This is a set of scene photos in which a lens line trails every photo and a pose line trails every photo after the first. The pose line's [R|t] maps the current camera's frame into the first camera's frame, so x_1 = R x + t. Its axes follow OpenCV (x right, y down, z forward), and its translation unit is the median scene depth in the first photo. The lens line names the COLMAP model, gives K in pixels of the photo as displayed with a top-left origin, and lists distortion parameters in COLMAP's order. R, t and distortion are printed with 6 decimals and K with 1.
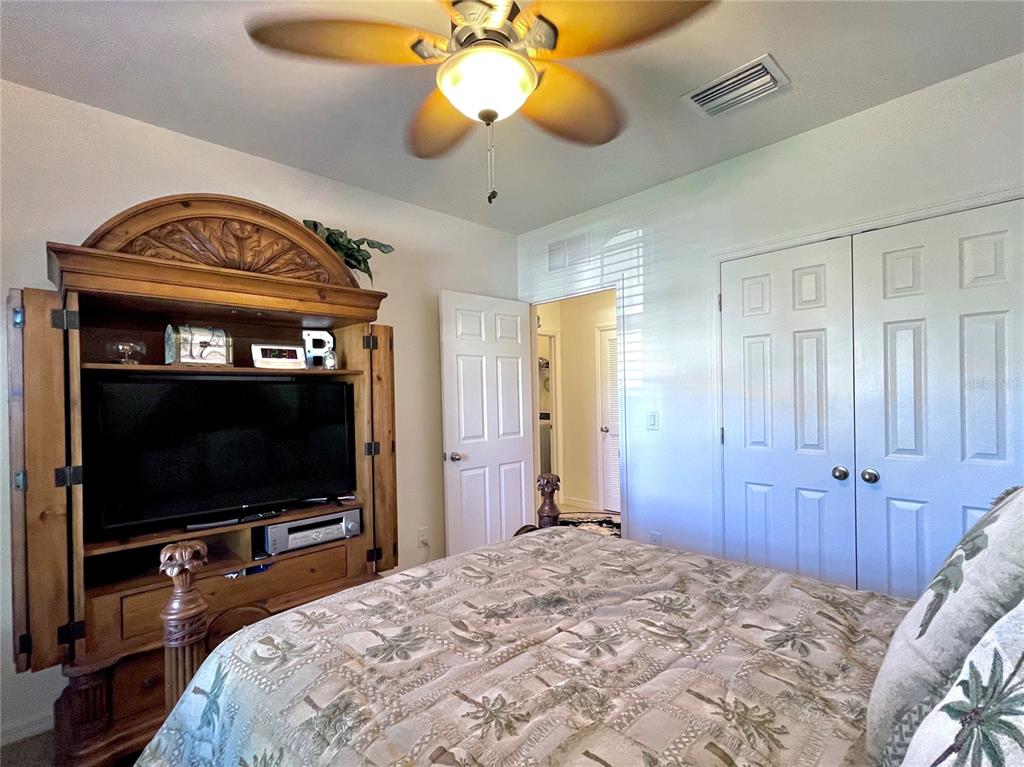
lens RADIAL K [[475.0, 0, 512.6], [0, 475.0, 397.9], [0, 0, 1]] dist [-0.001508, -0.000351]
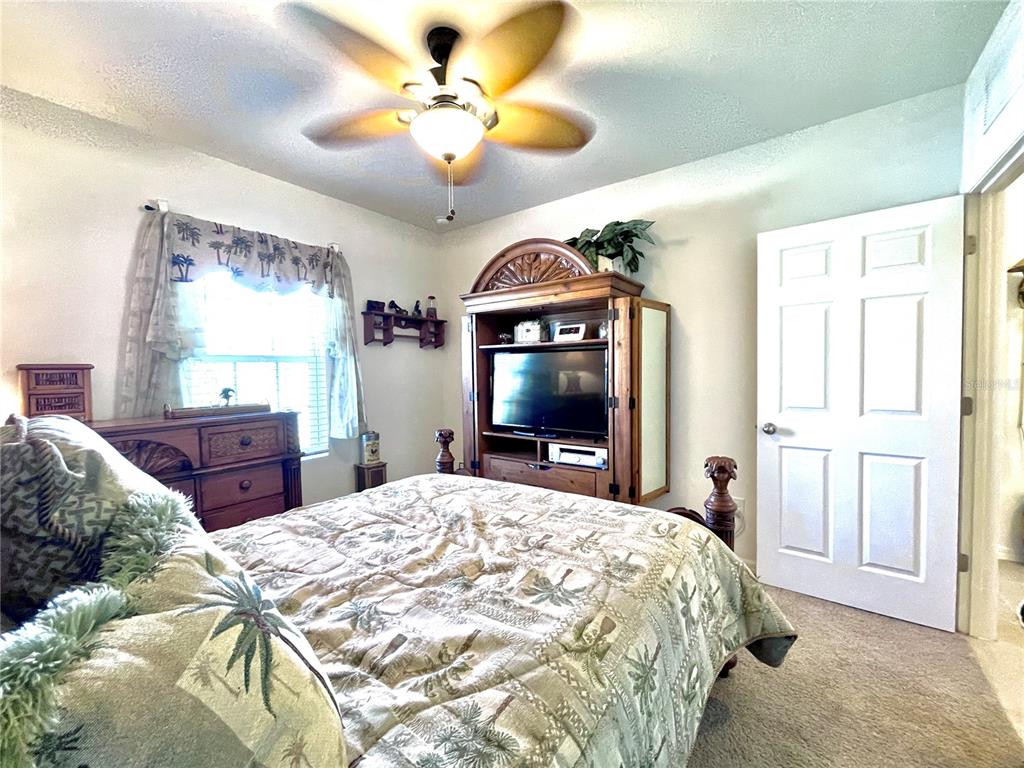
lens RADIAL K [[414.1, 0, 512.0], [0, 414.1, 384.0], [0, 0, 1]] dist [0.001309, 0.000040]
pose [[0.185859, 0.053031, -0.981144, 0.796065], [0.011280, 0.998362, 0.056099, -0.003394], [0.982512, -0.021494, 0.184956, 0.631076]]
